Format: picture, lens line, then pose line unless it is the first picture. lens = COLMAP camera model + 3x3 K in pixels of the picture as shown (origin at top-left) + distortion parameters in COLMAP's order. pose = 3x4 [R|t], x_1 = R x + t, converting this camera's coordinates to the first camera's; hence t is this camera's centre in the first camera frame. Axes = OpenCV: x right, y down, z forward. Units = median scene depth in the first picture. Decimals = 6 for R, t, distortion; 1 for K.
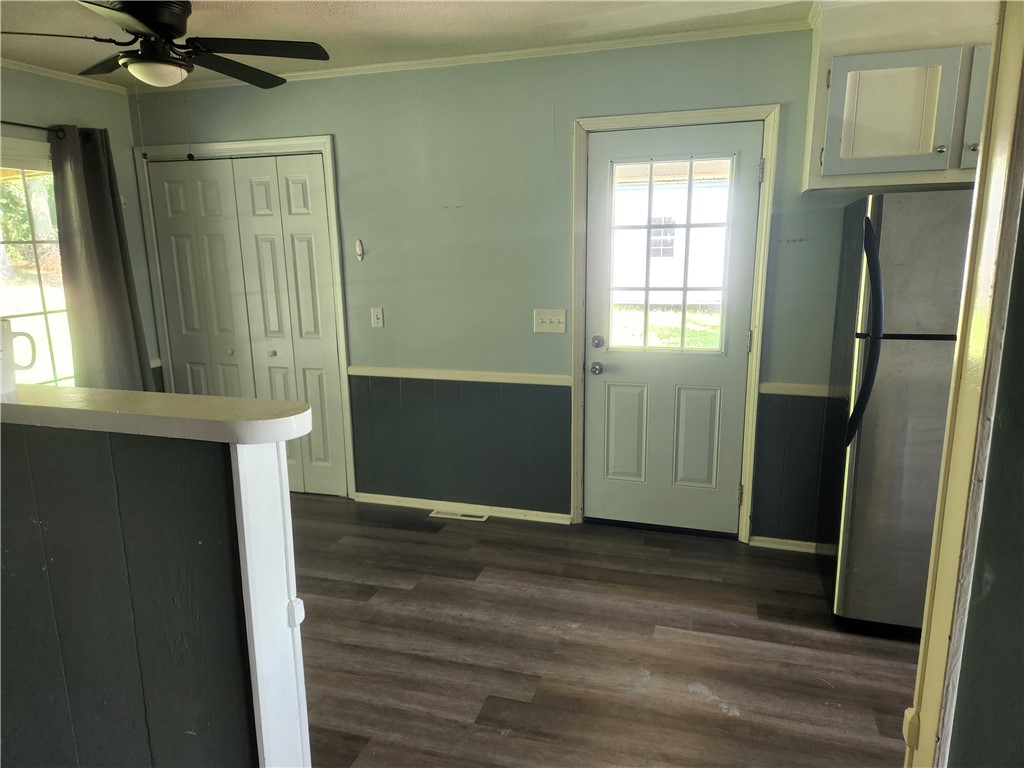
lens RADIAL K [[683.7, 0, 510.7], [0, 683.7, 395.0], [0, 0, 1]] dist [0.078580, -0.067045]
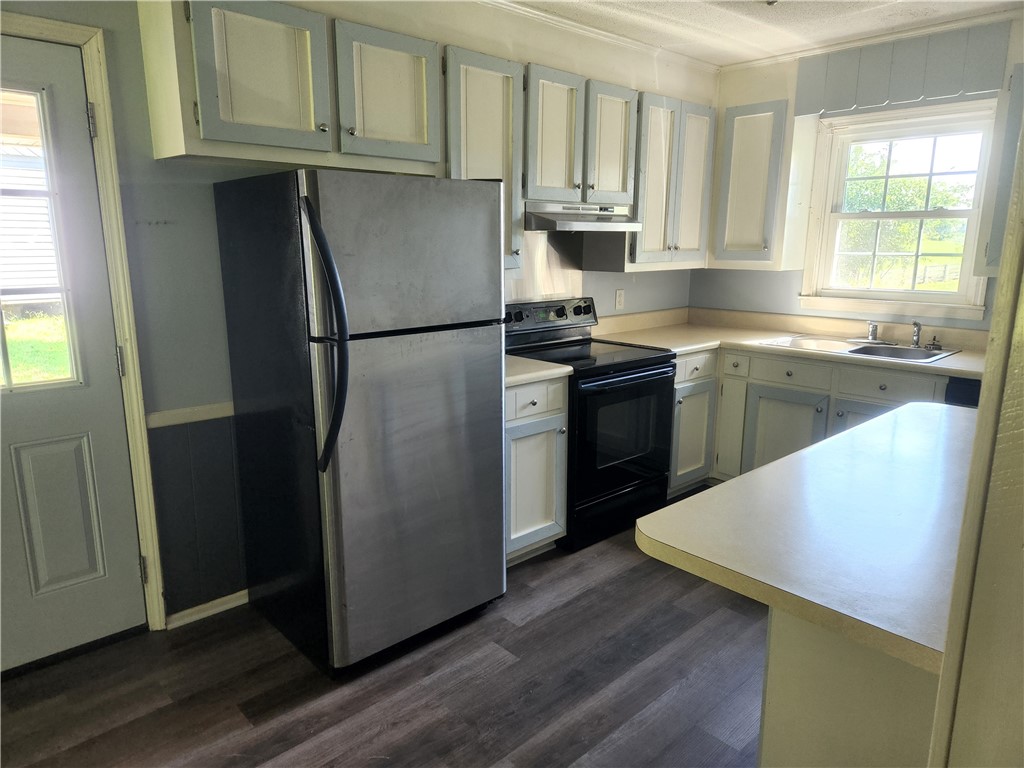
lens RADIAL K [[683.7, 0, 511.8], [0, 683.7, 388.0], [0, 0, 1]] dist [0.078580, -0.067045]
pose [[0.492801, -0.170234, 0.853327, -0.073336], [0.168454, 0.980788, 0.098379, -0.053160], [-0.853681, 0.095265, 0.512010, 0.287235]]
